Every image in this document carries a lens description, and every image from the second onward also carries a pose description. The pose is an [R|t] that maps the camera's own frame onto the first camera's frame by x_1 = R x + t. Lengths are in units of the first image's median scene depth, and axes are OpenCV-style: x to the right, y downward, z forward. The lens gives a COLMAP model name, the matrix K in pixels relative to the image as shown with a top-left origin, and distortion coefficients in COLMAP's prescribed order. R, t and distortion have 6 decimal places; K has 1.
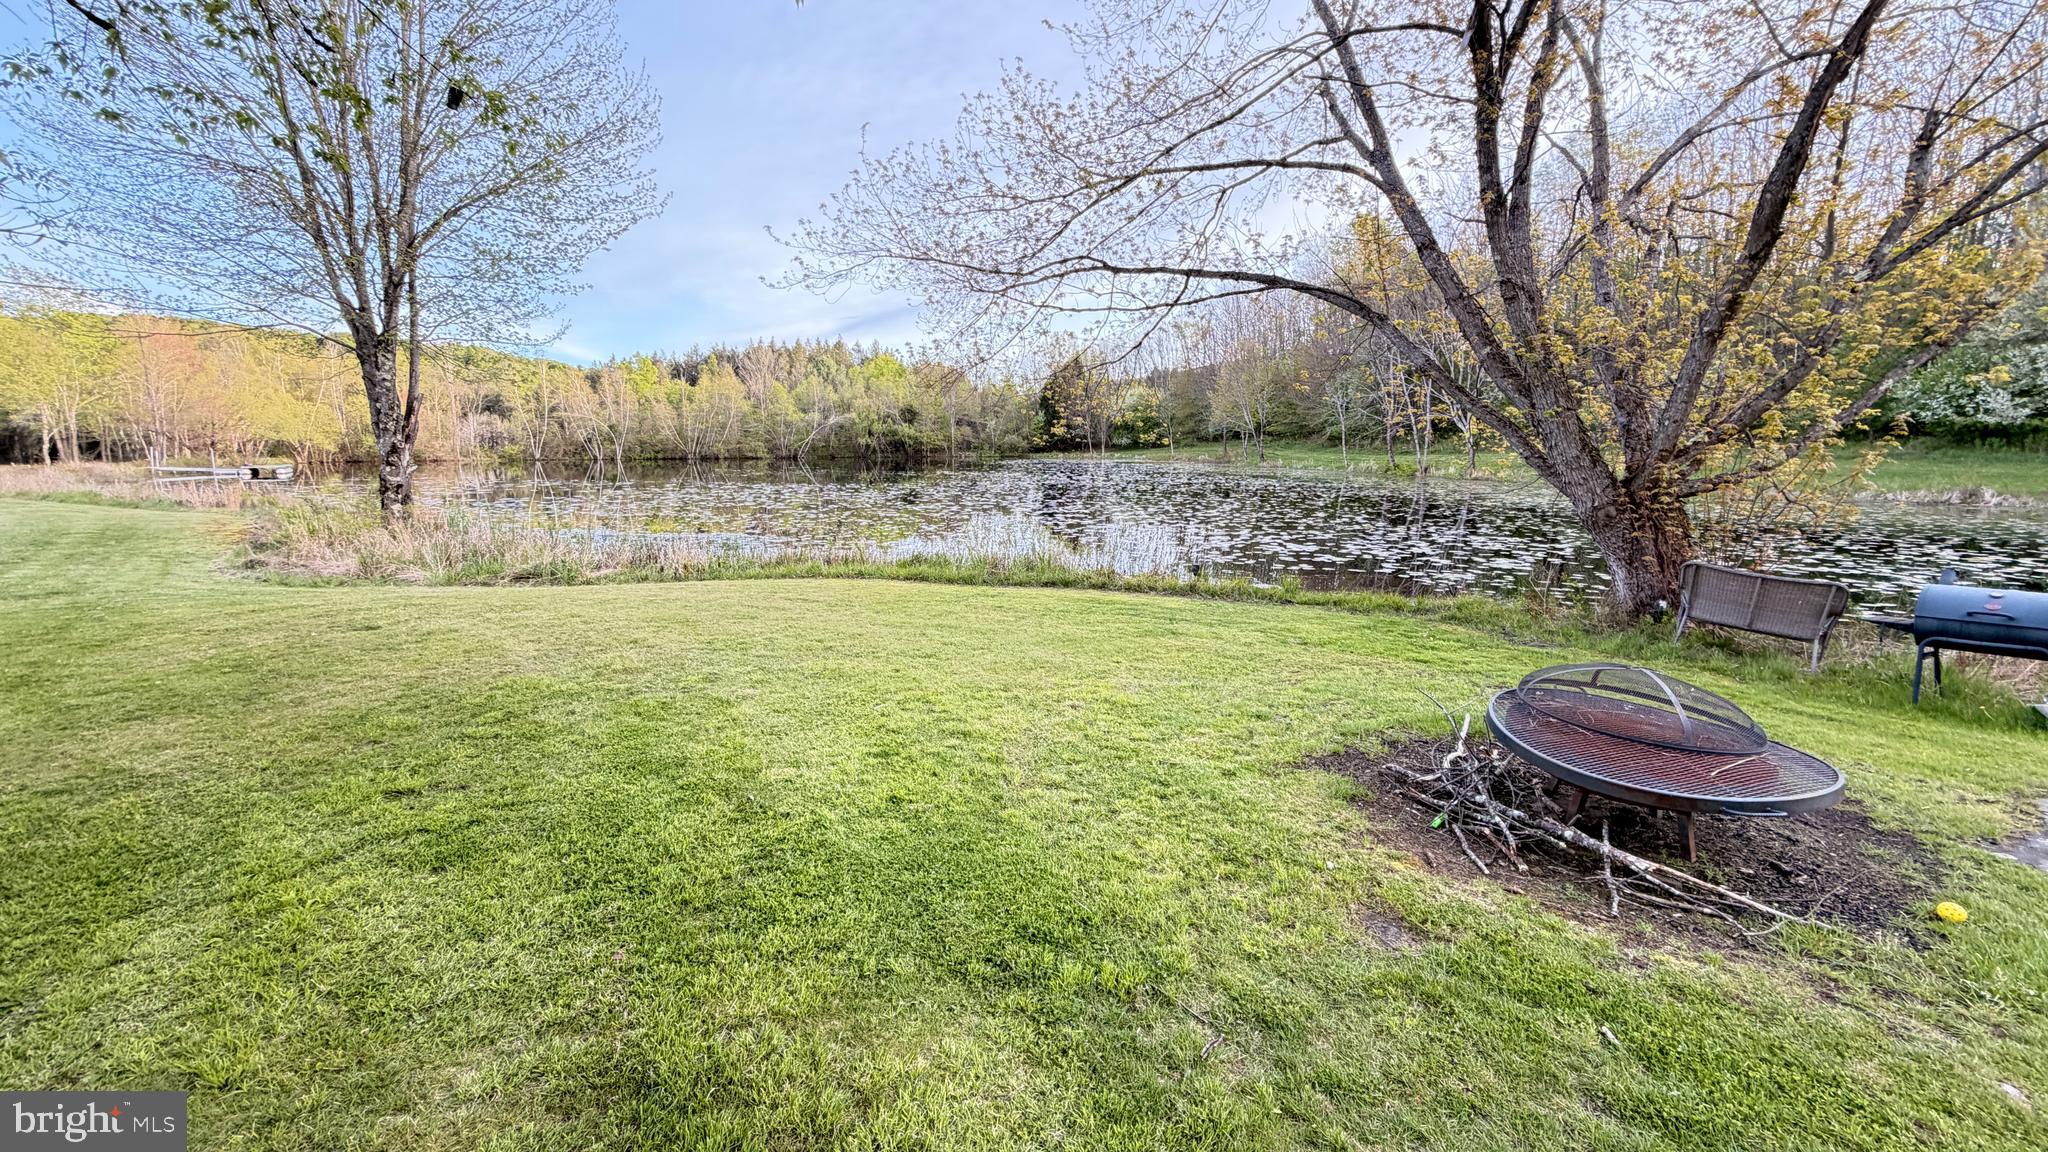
lens RADIAL K [[804.4, 0, 1013.8], [0, 804.4, 587.5], [0, 0, 1]] dist [0.000087, -0.000421]
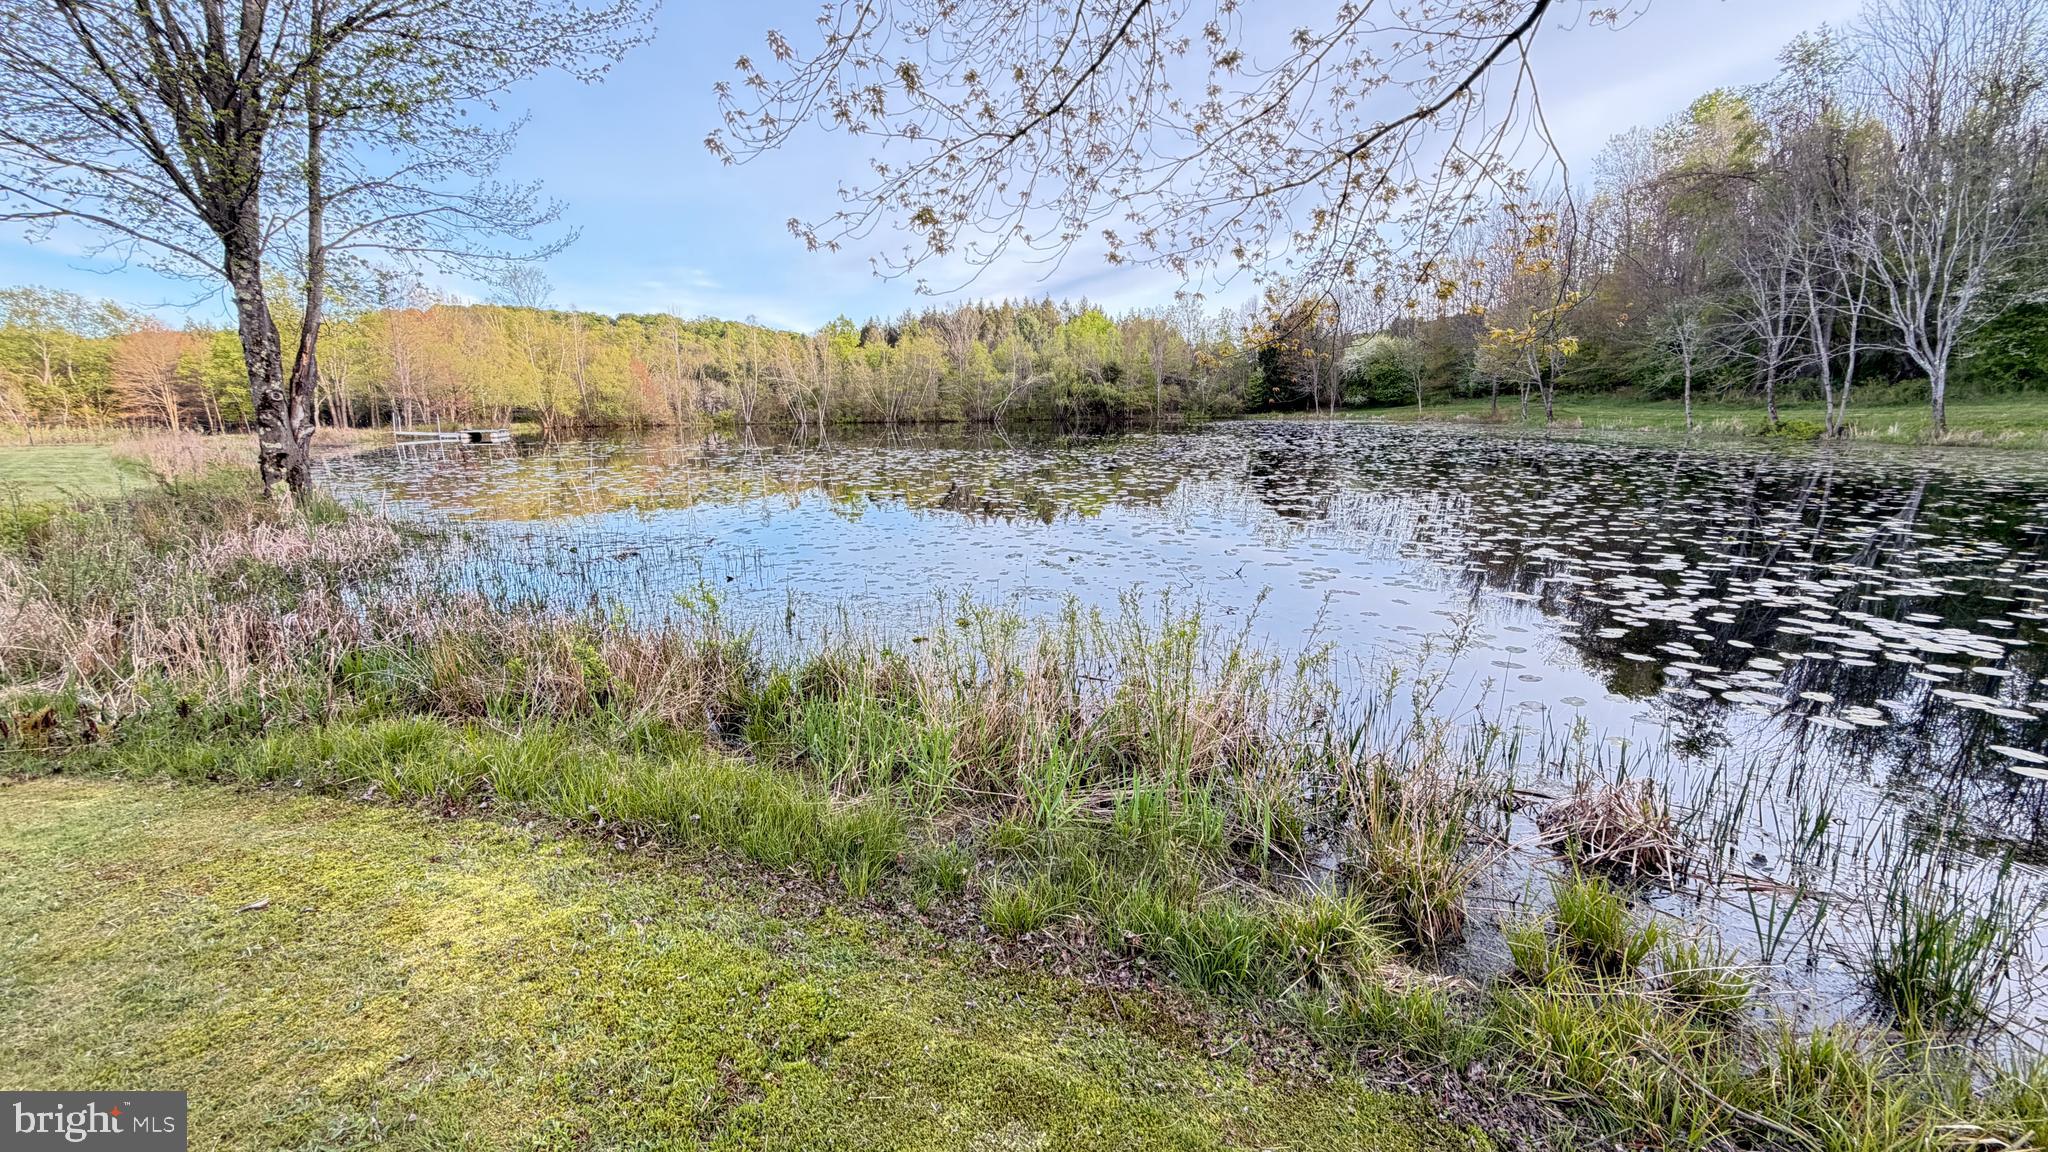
lens RADIAL K [[804.4, 0, 1021.4], [0, 804.4, 569.9], [0, 0, 1]] dist [0.000087, -0.000421]
pose [[0.968514, 0.039362, -0.245828, 0.006345], [-0.033626, 0.999056, 0.027486, -0.010988], [0.246678, -0.018354, 0.968924, 0.076753]]
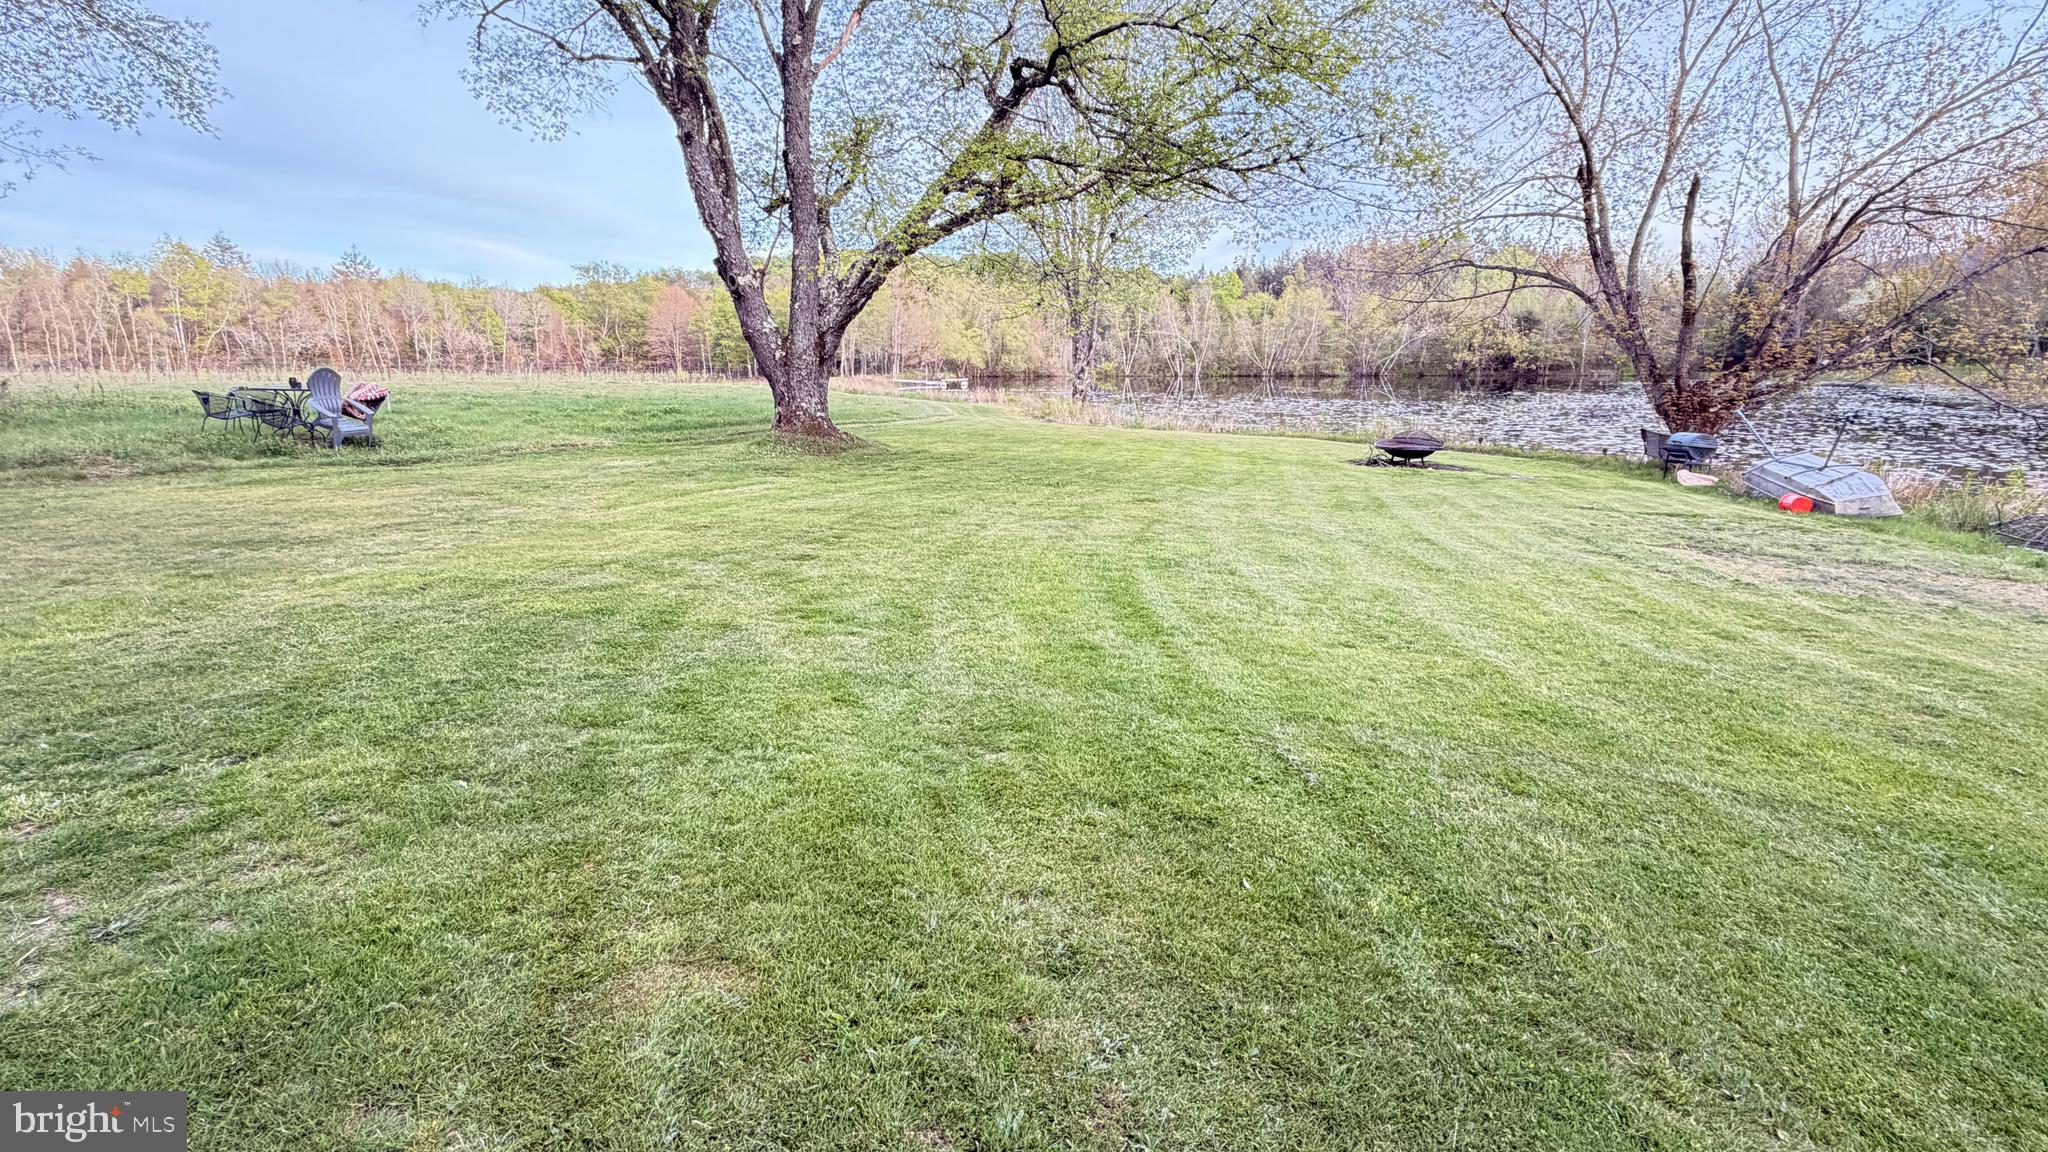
lens RADIAL K [[1004.6, 0, 1013.9], [0, 1004.6, 575.5], [0, 0, 1]] dist [0.006205, 0.000241]
pose [[0.811138, 0.121066, -0.572188, 0.071203], [-0.099523, 0.992644, 0.068943, 0.023889], [0.576325, 0.001024, 0.817220, -0.155154]]
